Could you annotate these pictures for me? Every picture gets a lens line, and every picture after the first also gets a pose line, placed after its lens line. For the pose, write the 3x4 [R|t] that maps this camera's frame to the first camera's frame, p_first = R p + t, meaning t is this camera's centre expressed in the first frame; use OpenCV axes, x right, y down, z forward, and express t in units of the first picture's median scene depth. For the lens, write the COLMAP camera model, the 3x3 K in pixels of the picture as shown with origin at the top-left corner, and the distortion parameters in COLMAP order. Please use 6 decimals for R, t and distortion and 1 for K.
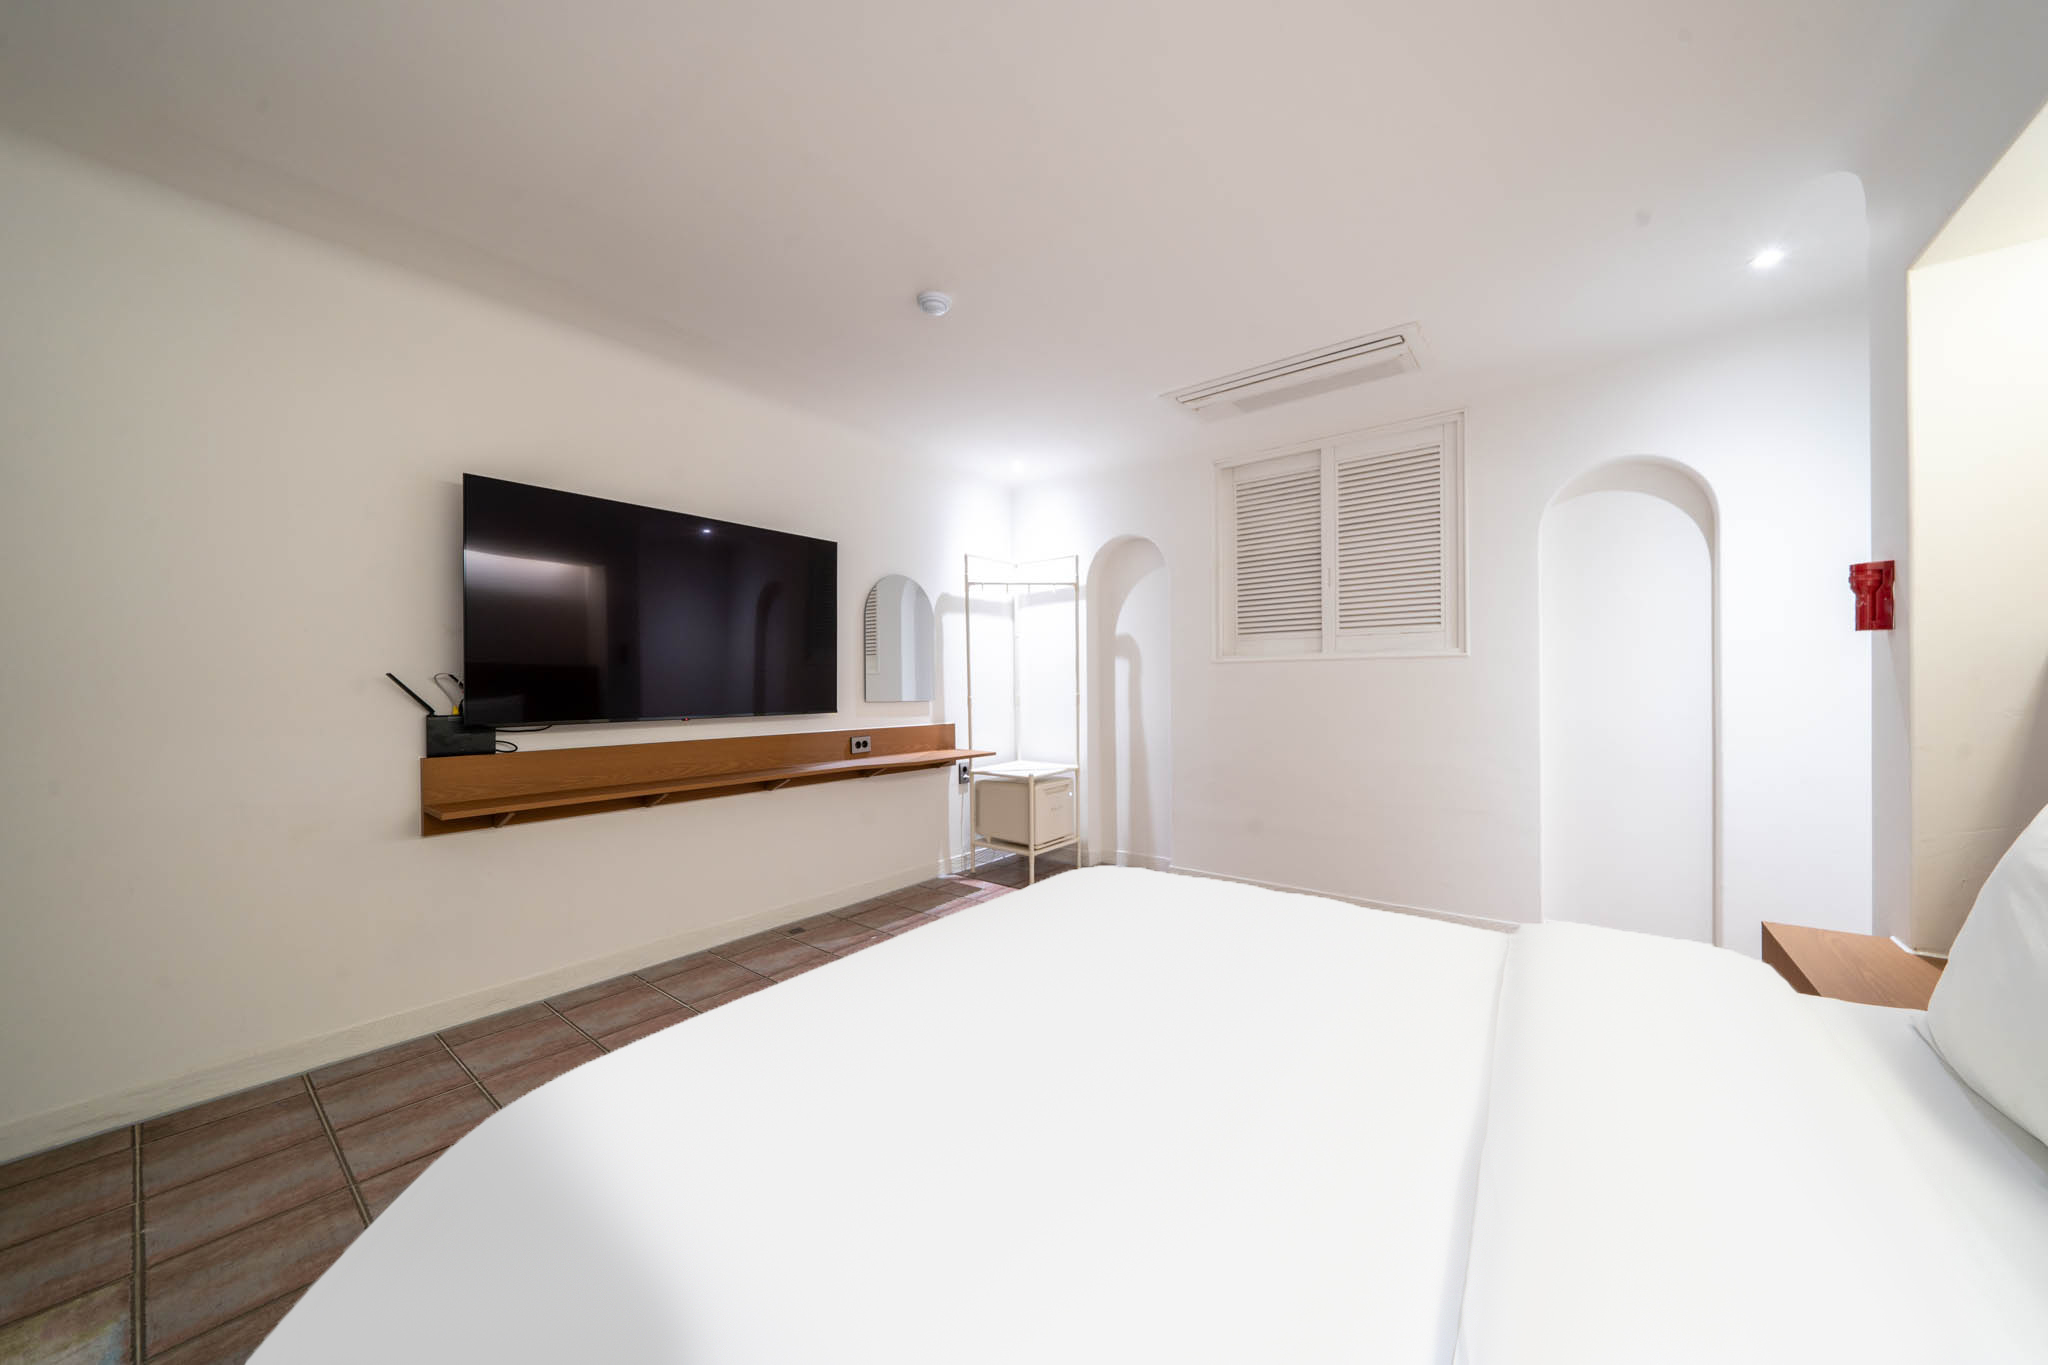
lens RADIAL K [[701.0, 0, 1037.9], [0, 701.0, 686.0], [0, 0, 1]] dist [-0.005389, 0.000240]
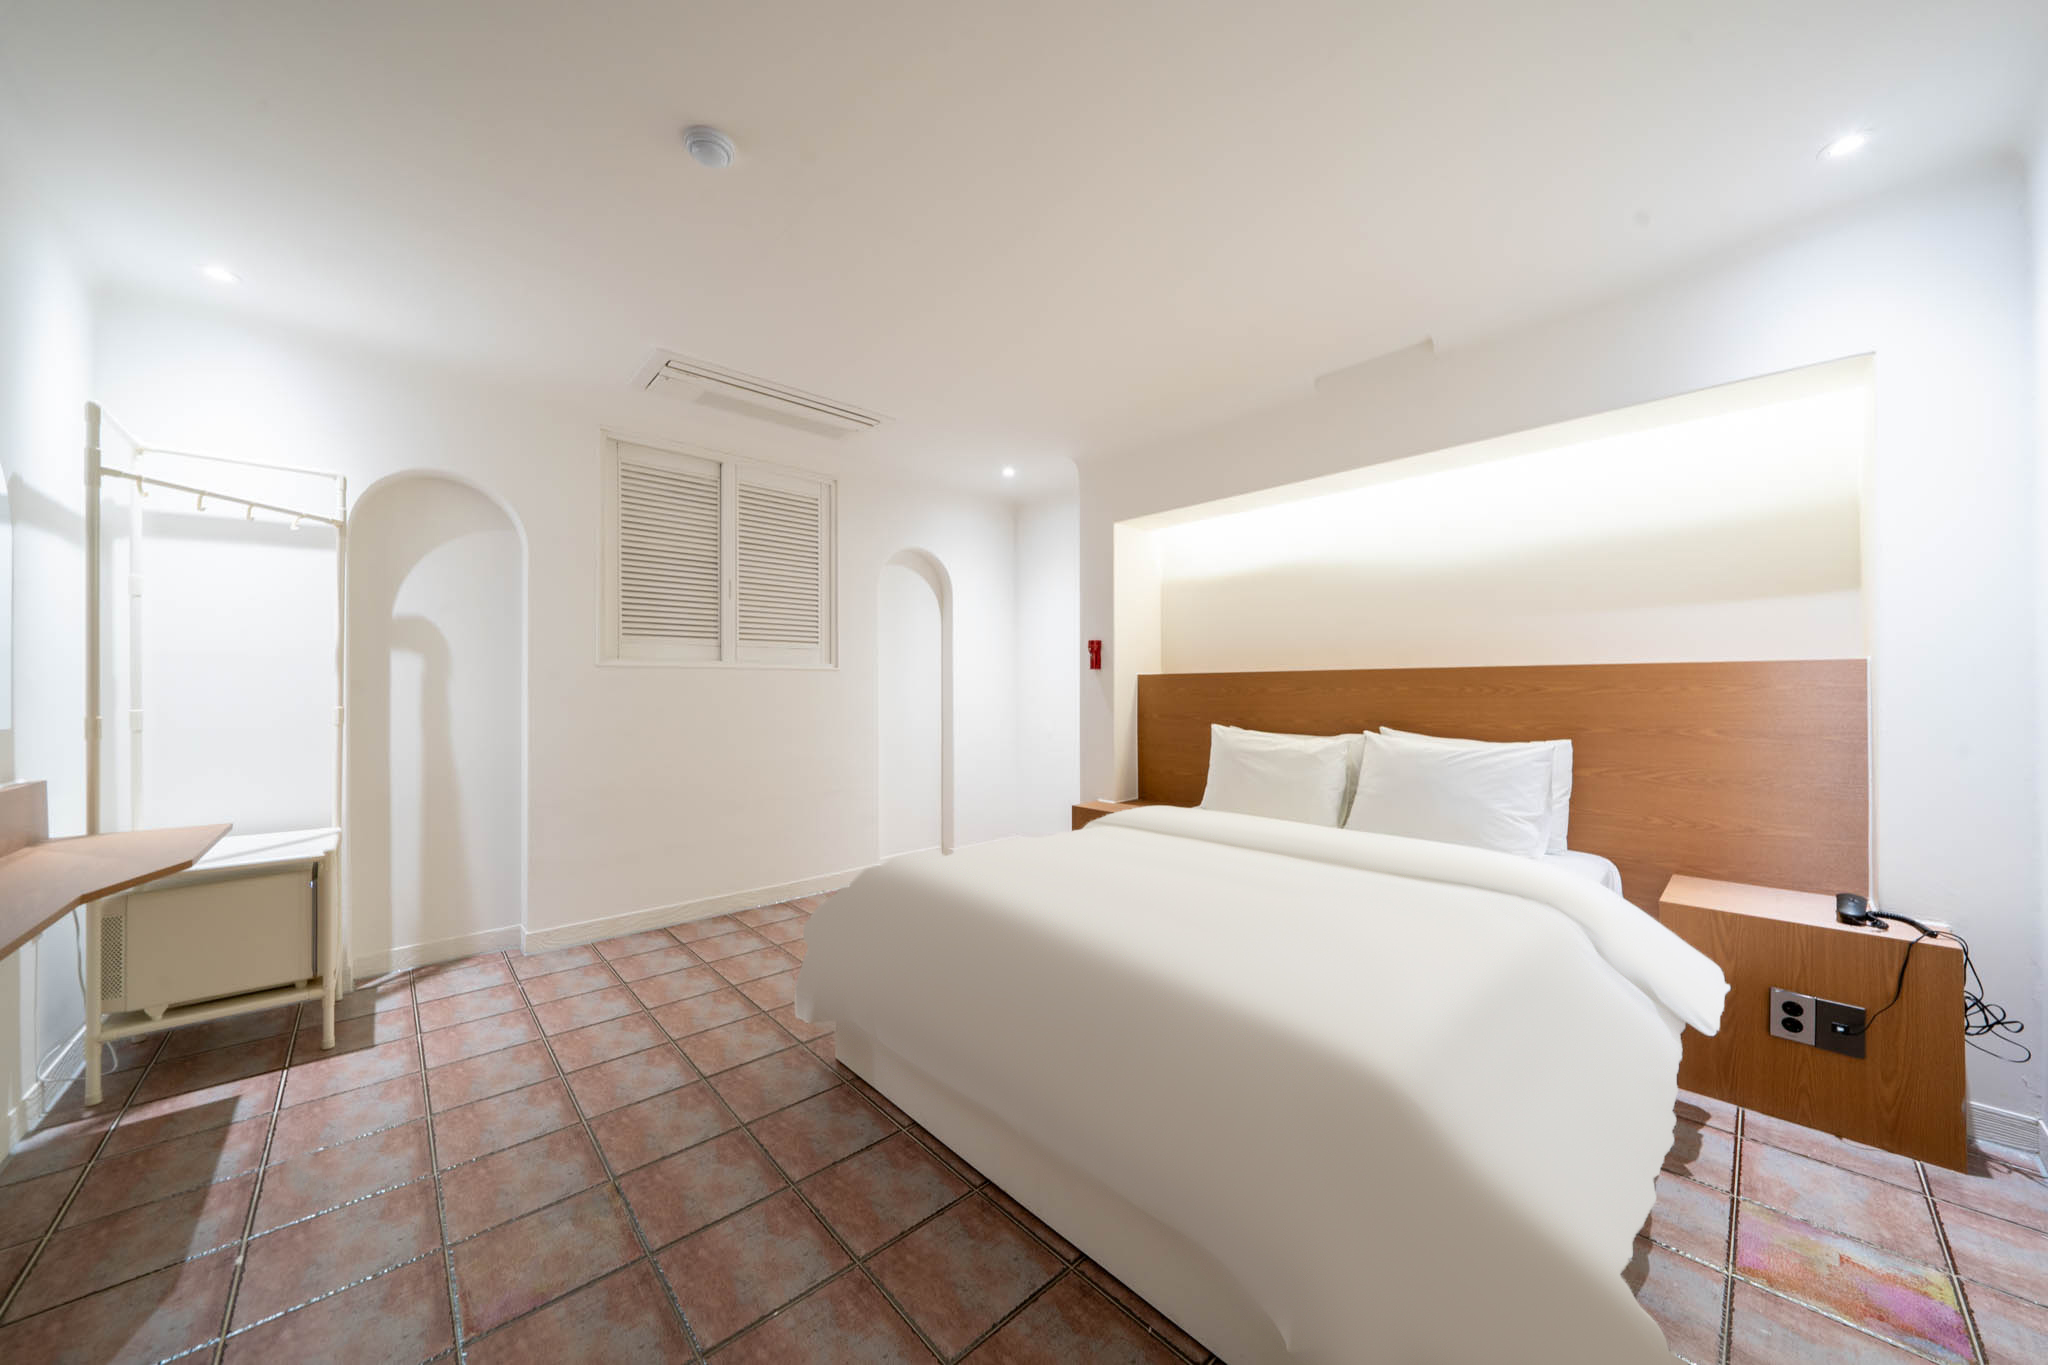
lens RADIAL K [[701.0, 0, 1037.9], [0, 701.0, 686.0], [0, 0, 1]] dist [-0.005389, 0.000240]
pose [[0.154538, 0.010187, 0.987934, -0.491365], [0.000445, 0.999946, -0.010381, -0.000534], [-0.987987, 0.002044, 0.154525, 0.356643]]
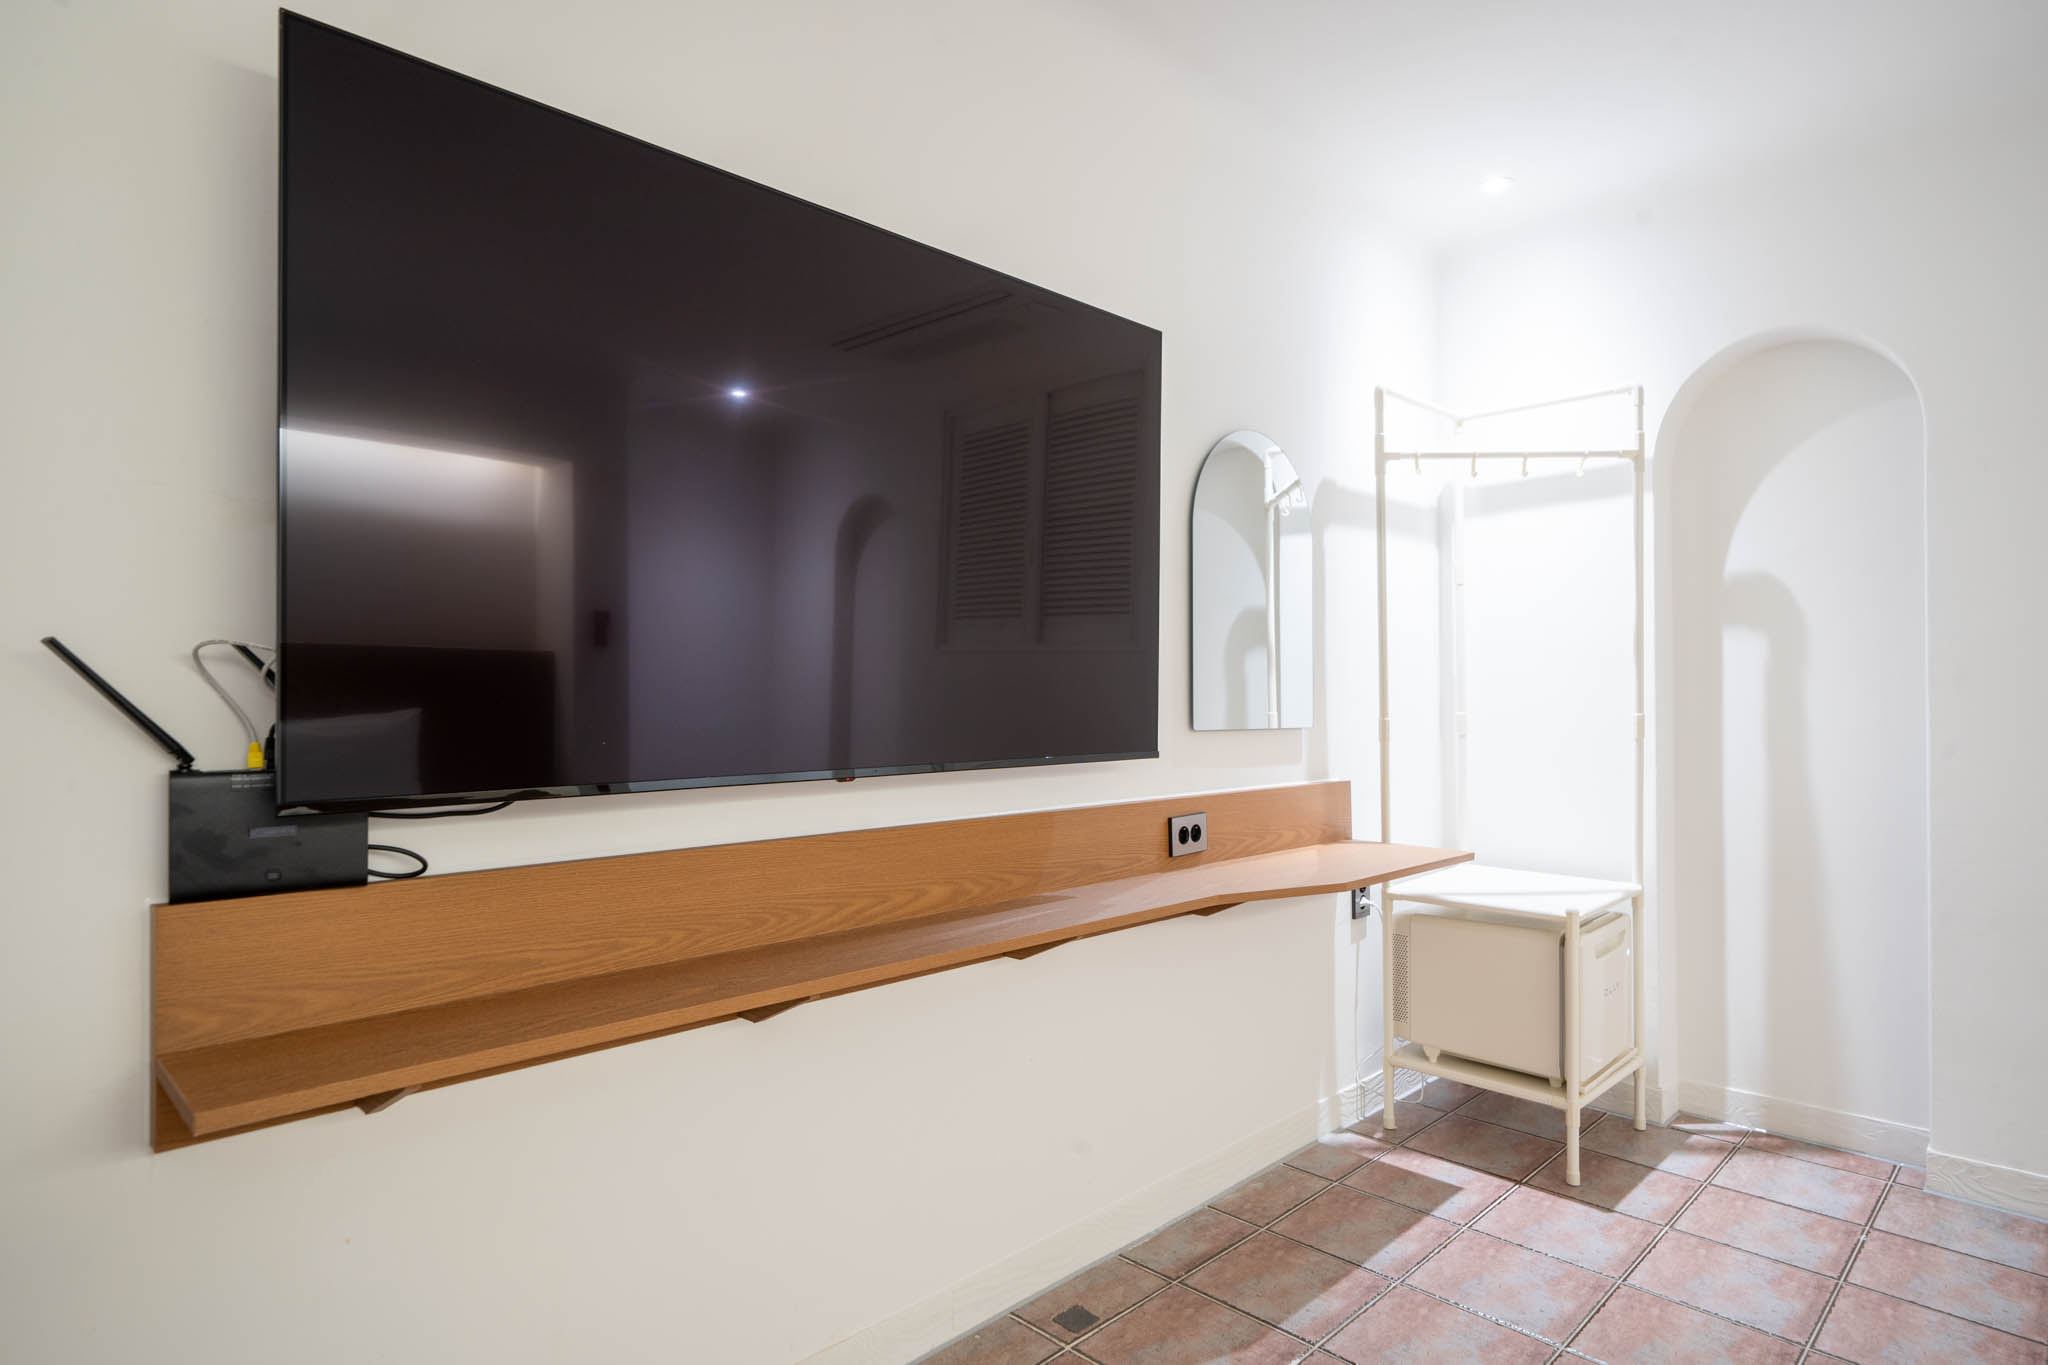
lens RADIAL K [[1106.0, 0, 1027.2], [0, 1106.0, 690.5], [0, 0, 1]] dist [0.000768, -0.000625]
pose [[0.992036, 0.004147, -0.125887, -0.252109], [-0.005051, 0.999964, -0.006866, 0.003818], [0.125854, 0.007447, 0.992021, 0.326743]]
